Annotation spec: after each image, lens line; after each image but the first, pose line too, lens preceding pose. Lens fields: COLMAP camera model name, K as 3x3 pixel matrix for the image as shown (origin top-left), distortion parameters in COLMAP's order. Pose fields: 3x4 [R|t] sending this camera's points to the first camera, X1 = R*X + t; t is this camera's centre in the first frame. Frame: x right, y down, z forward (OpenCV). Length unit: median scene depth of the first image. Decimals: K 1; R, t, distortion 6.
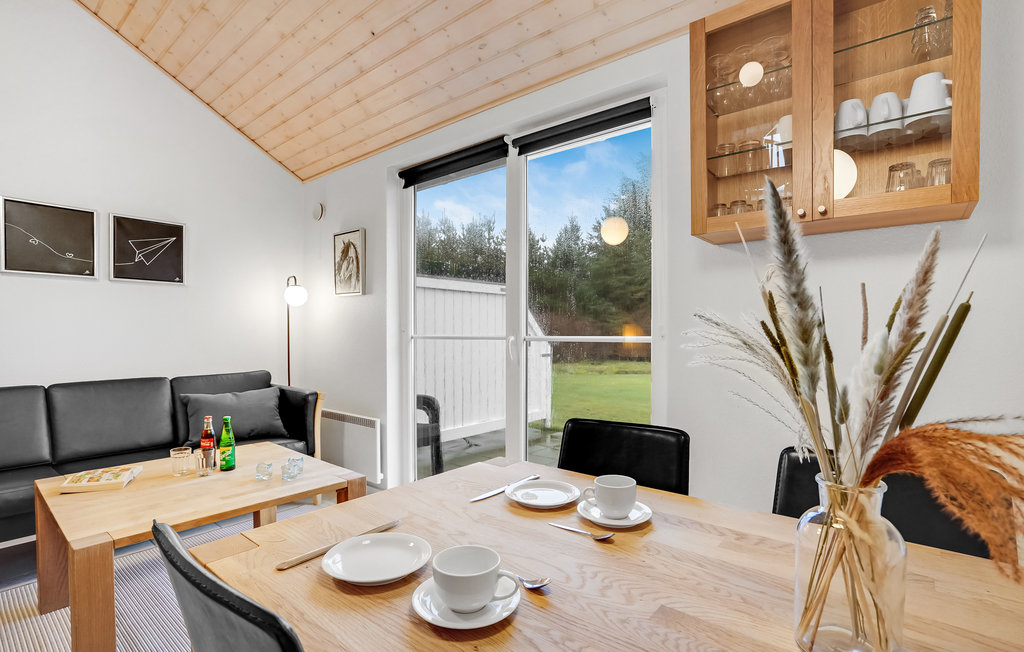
lens RADIAL K [[489.3, 0, 501.4], [0, 489.3, 340.7], [0, 0, 1]] dist [-0.037954, 0.009061]
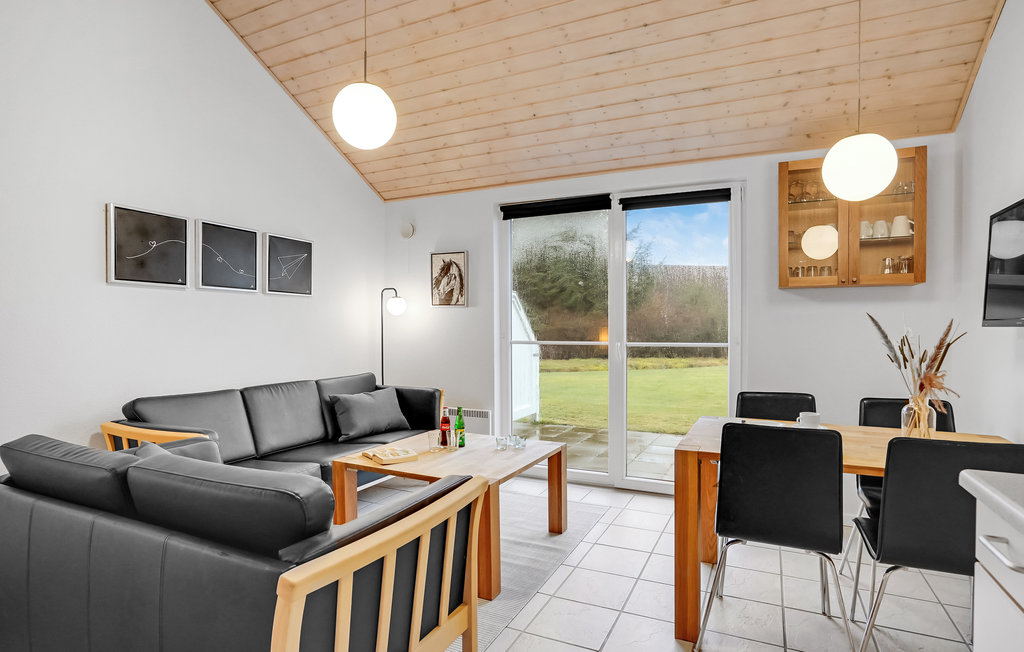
lens RADIAL K [[533.6, 0, 529.4], [0, 533.6, 334.8], [0, 0, 1]] dist [-0.032042, 0.011713]
pose [[0.963490, -0.002251, 0.267735, -0.504743], [0.003736, 0.999980, -0.005039, -0.020246], [-0.267718, 0.005855, 0.963479, -0.300631]]
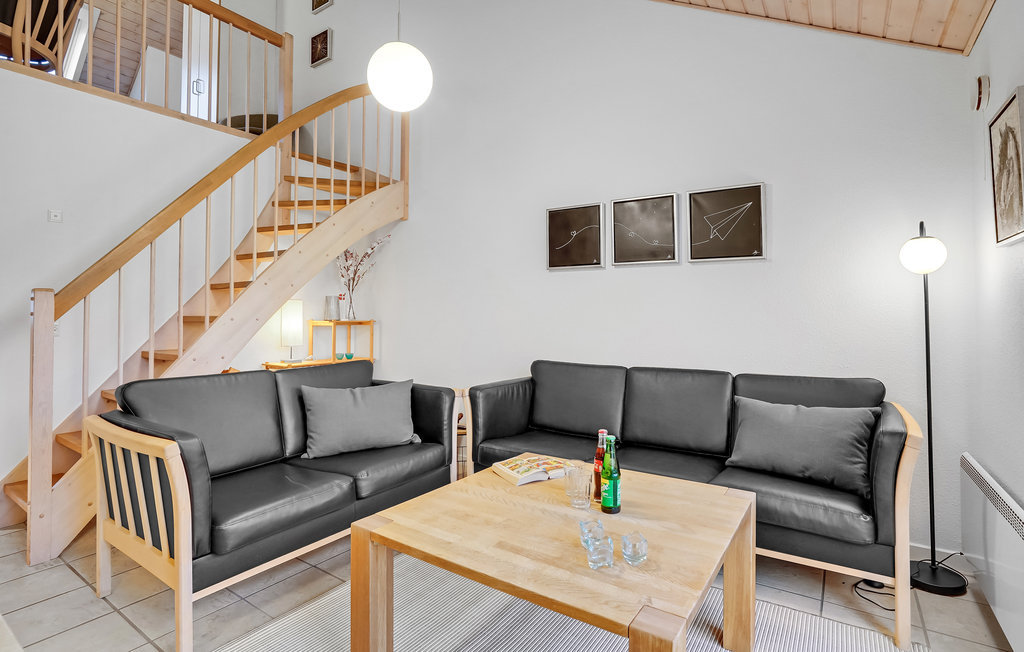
lens RADIAL K [[489.3, 0, 530.9], [0, 489.3, 312.4], [0, 0, 1]] dist [-0.037954, 0.009061]
pose [[0.123451, -0.006180, -0.992331, 0.089450], [-0.022513, 0.999706, -0.009027, -0.010933], [0.992095, 0.023455, 0.123276, 0.522487]]
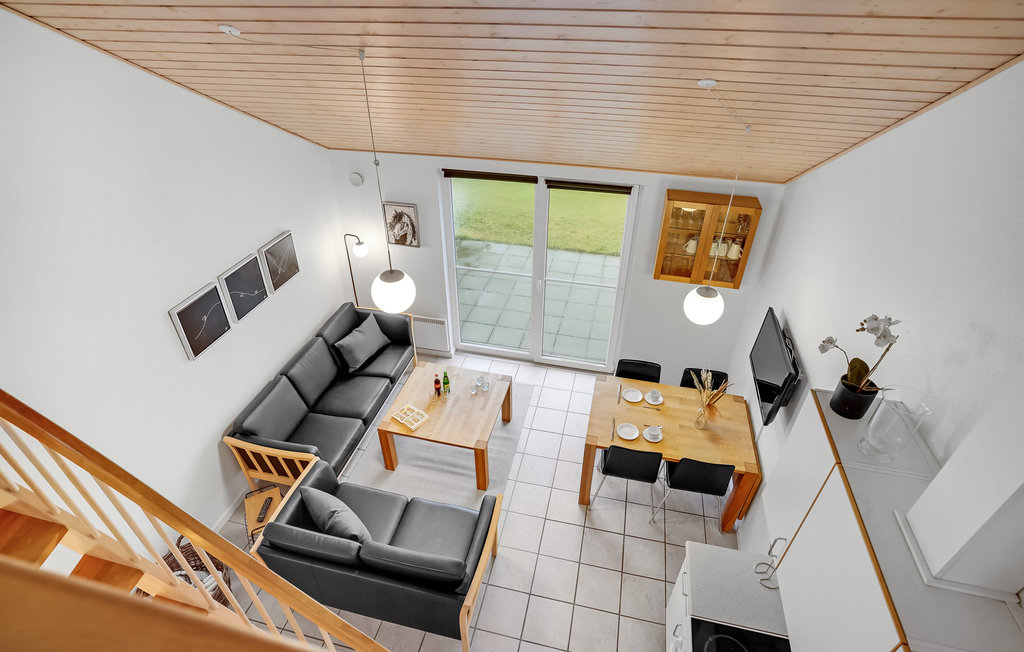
lens RADIAL K [[506.0, 0, 518.3], [0, 506.0, 324.1], [0, 0, 1]] dist [-0.032257, 0.006184]
pose [[0.888446, -0.245554, 0.387772, -0.697606], [-0.005686, 0.838900, 0.544256, -0.766958], [-0.458946, -0.485747, 0.743921, -0.404769]]
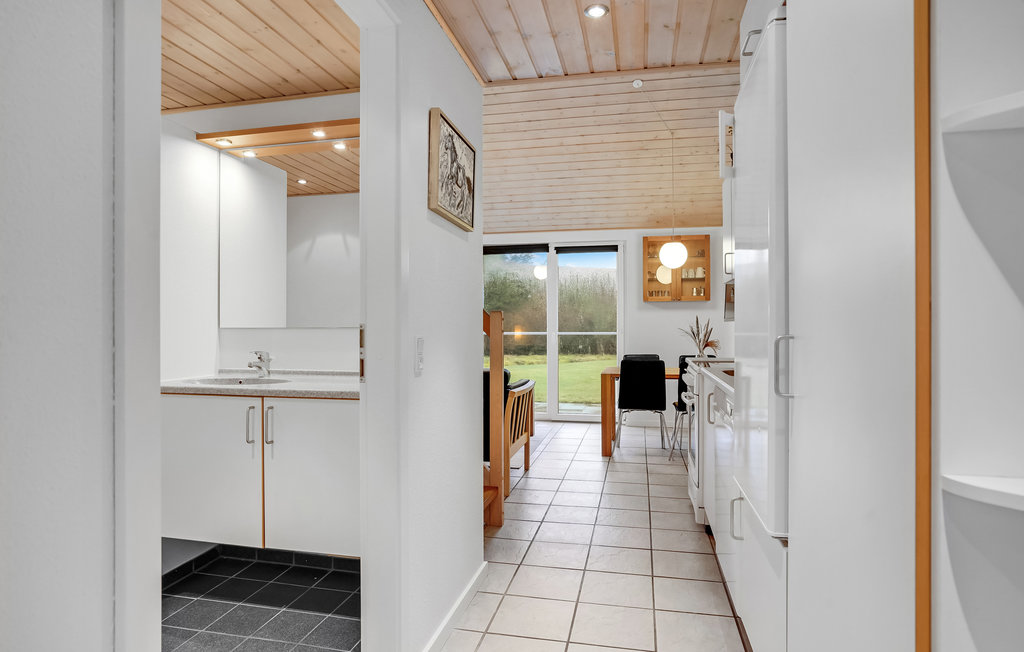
lens RADIAL K [[567.5, 0, 513.2], [0, 567.5, 332.4], [0, 0, 1]] dist [-0.032928, 0.015405]
pose [[0.887690, -0.004381, 0.460421, -1.123647], [0.009827, 0.999907, -0.009432, 0.011025], [-0.460337, 0.012898, 0.887651, -1.040498]]
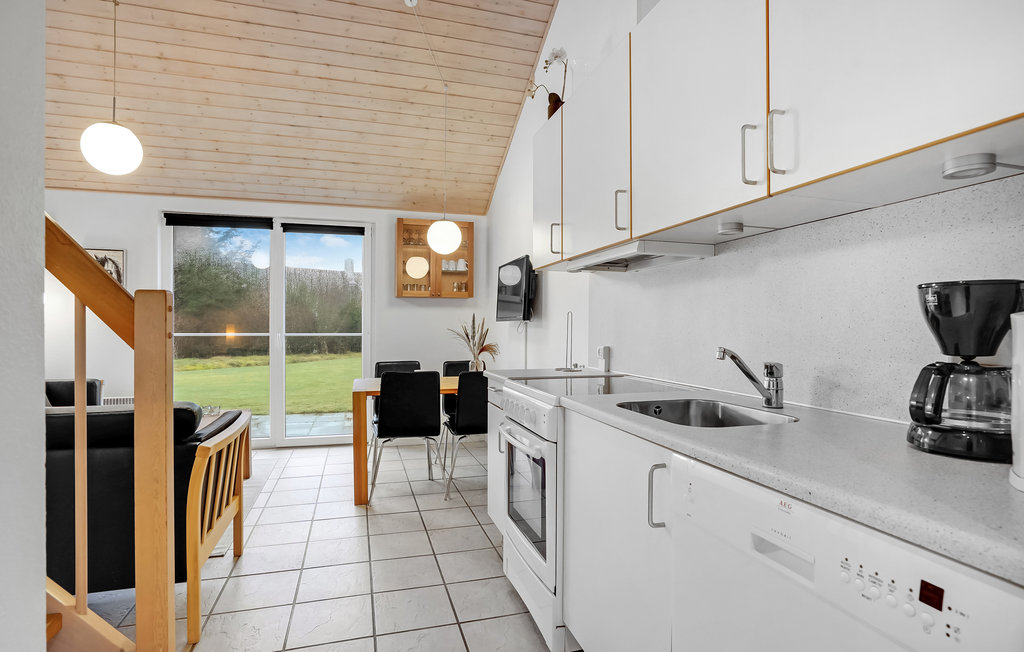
lens RADIAL K [[506.0, 0, 512.2], [0, 506.0, 326.1], [0, 0, 1]] dist [-0.032257, 0.006184]
pose [[0.545857, 0.003616, 0.837871, -0.850834], [0.013883, 0.999814, -0.013359, -0.000399], [-0.837763, 0.018925, 0.545705, -0.565817]]
